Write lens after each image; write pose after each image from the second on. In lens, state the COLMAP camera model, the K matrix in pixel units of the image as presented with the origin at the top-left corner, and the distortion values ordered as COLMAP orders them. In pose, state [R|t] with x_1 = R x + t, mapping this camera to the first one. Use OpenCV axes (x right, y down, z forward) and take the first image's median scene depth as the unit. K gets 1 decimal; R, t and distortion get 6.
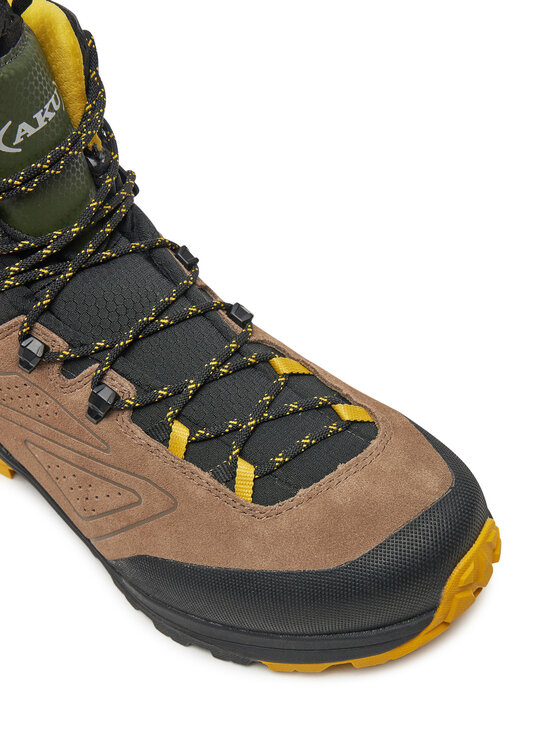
lens RADIAL K [[983.6, 0, 281.4], [0, 983.6, 373.4], [0, 0, 1]] dist [-0.077680, 0.000000]
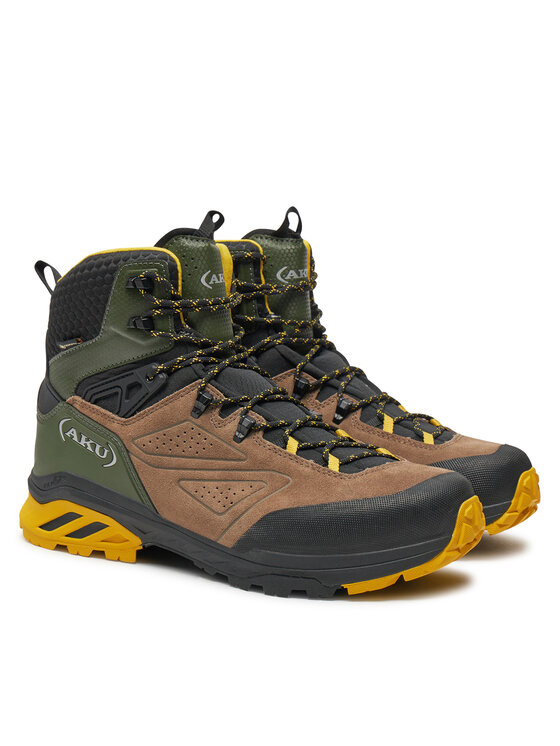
lens RADIAL K [[1774.8, 0, 279.7], [0, 1774.8, 373.0], [0, 0, 1]] dist [0.056818, 0.000000]
pose [[0.989153, 0.060184, 0.133991, -0.540846], [0.034720, 0.790561, -0.611398, 1.826355], [-0.142725, 0.609419, 0.779897, -1.443329]]
